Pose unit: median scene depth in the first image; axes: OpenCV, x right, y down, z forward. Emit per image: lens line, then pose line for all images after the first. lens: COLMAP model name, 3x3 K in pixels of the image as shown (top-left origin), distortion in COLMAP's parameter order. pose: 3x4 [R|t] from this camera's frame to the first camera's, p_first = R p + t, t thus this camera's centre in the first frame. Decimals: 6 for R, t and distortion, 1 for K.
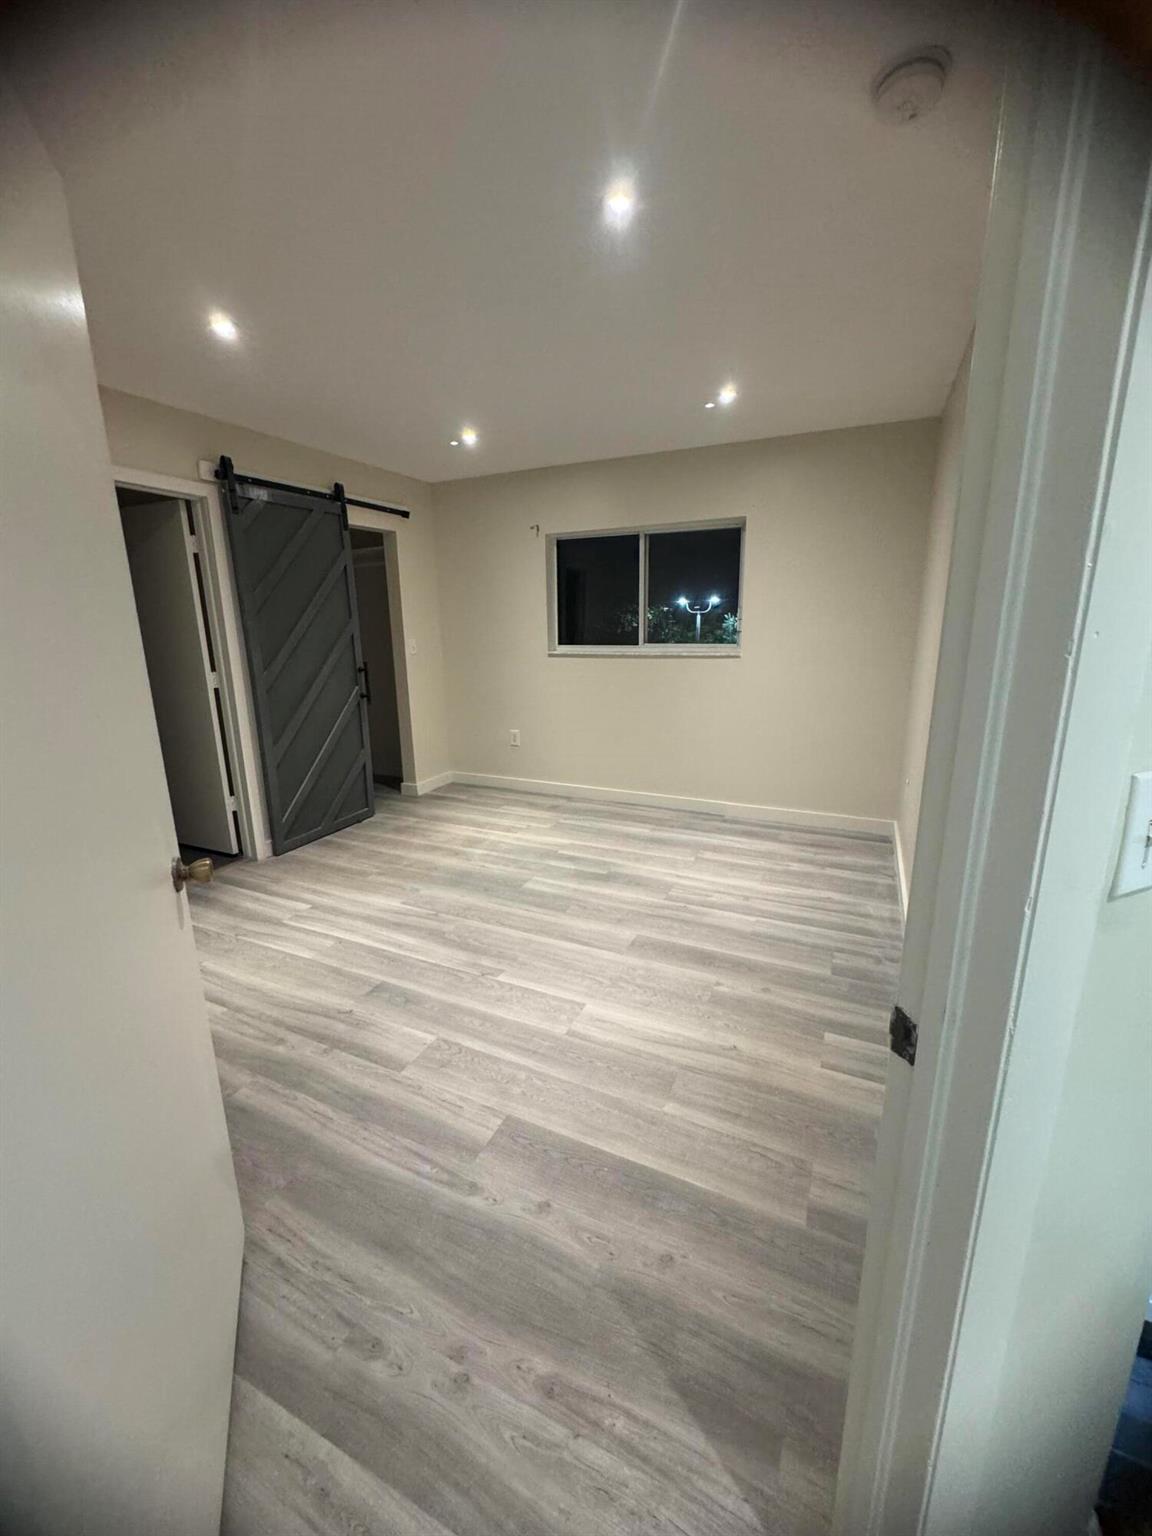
lens RADIAL K [[614.5, 0, 573.9], [0, 614.5, 765.5], [0, 0, 1]] dist [-0.003039, -0.000593]
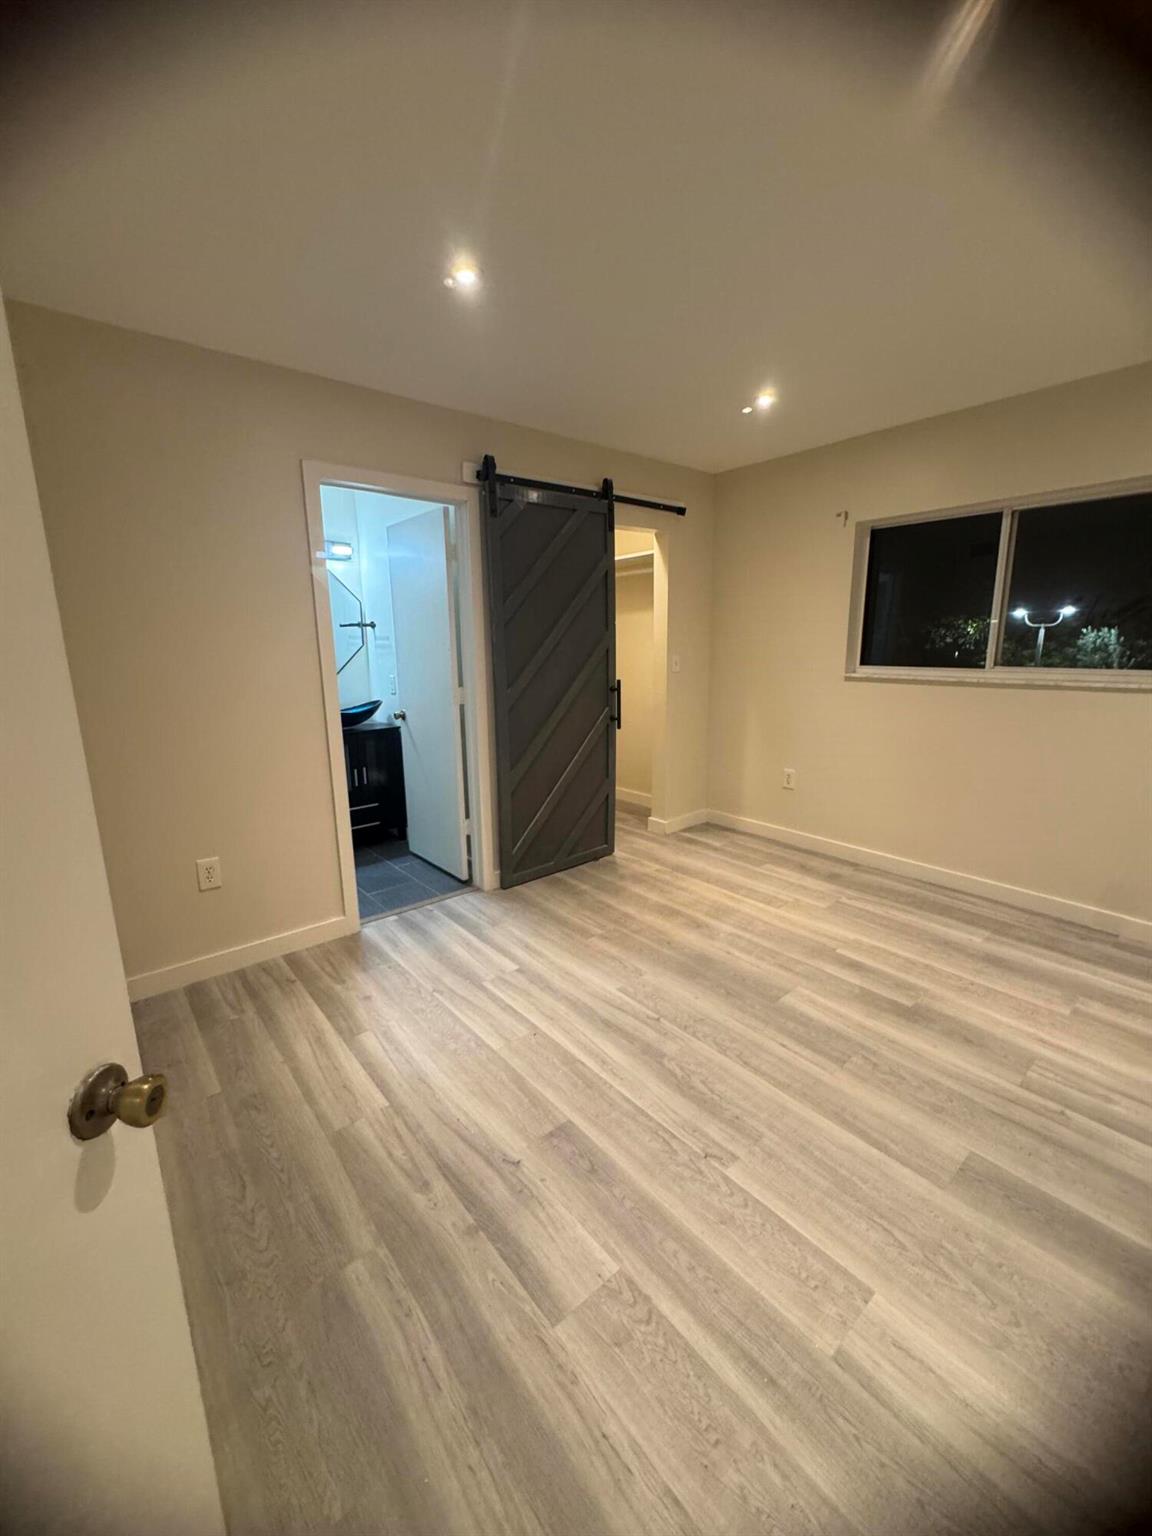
lens RADIAL K [[614.5, 0, 577.8], [0, 614.5, 764.2], [0, 0, 1]] dist [-0.003039, -0.000593]
pose [[0.907259, 0.088086, -0.411245, -0.028136], [-0.098264, 0.995154, -0.003627, -0.053200], [0.408932, 0.043701, 0.911518, 0.238056]]
